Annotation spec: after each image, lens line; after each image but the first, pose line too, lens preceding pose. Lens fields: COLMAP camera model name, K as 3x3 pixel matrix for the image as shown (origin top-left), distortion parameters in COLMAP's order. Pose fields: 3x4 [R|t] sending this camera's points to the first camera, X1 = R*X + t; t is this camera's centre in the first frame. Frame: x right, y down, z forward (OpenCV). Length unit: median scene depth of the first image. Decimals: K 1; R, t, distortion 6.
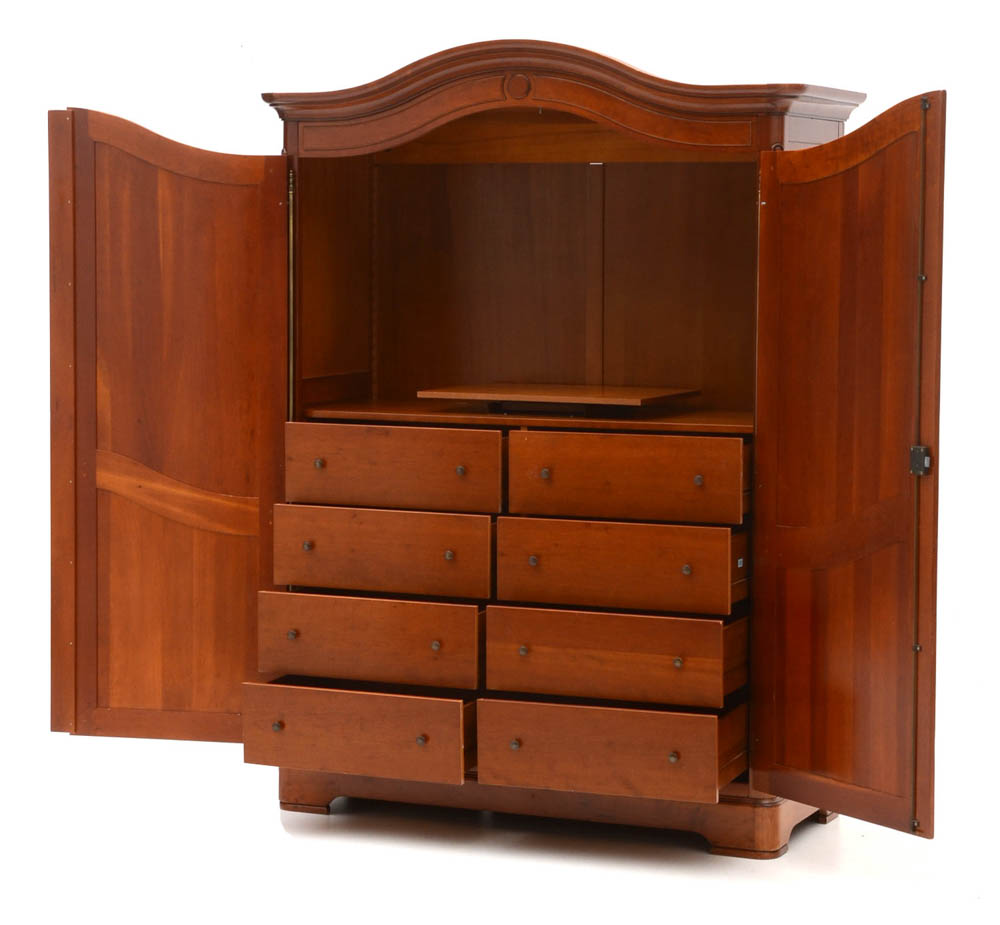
lens RADIAL K [[2638.1, 0, 500.0], [0, 2638.1, 462.5], [0, 0, 1]] dist [-0.001508, -0.121610]
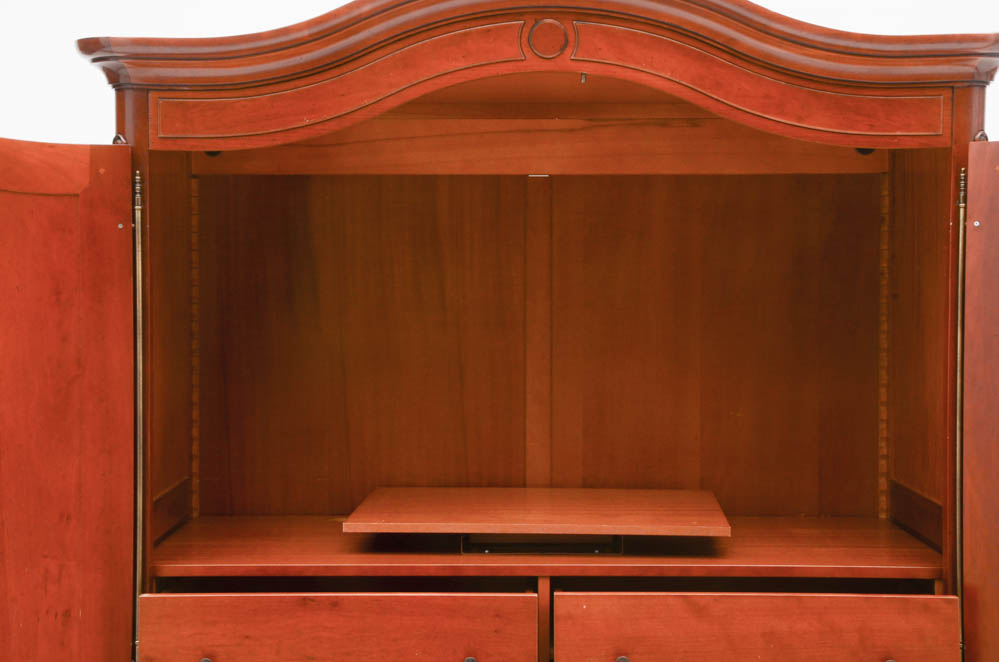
lens RADIAL K [[1549.6, 0, 499.5], [0, 1549.6, 331.0], [0, 0, 1]] dist [0.176083, 0.041597]
pose [[0.918046, -0.020469, 0.395946, -0.145246], [0.040609, 0.998269, -0.042550, -0.056022], [-0.394389, 0.055142, 0.917287, 0.643396]]
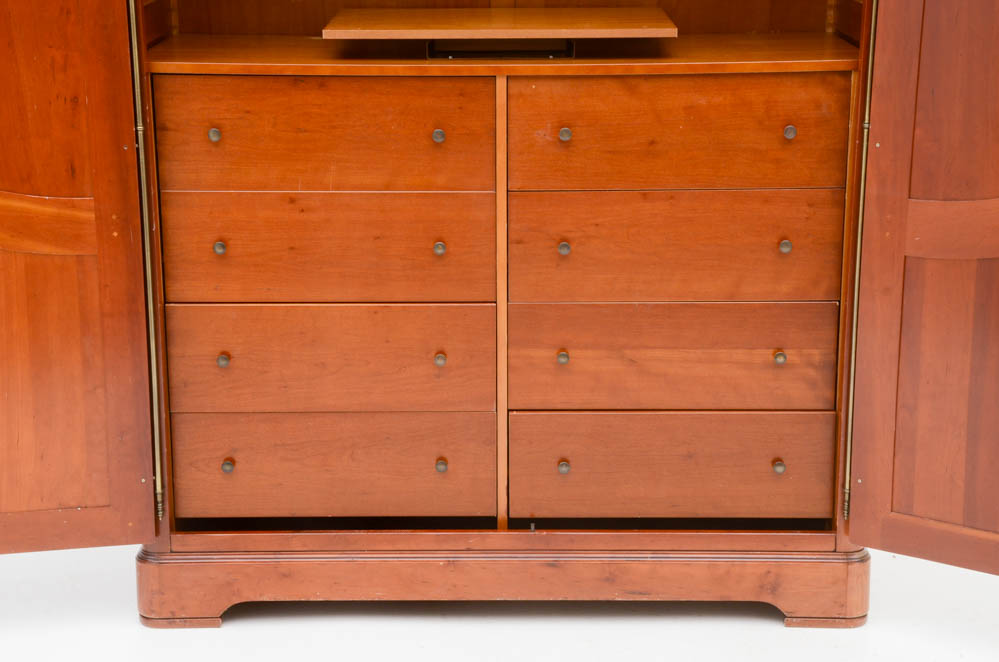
lens RADIAL K [[1975.0, 0, 499.5], [0, 1975.0, 331.0], [0, 0, 1]] dist [-0.185952, 5.202600]
pose [[0.918715, -0.104101, 0.380953, -0.194200], [0.043154, 0.985319, 0.165180, -0.032400], [-0.392555, -0.135314, 0.909720, 0.503762]]
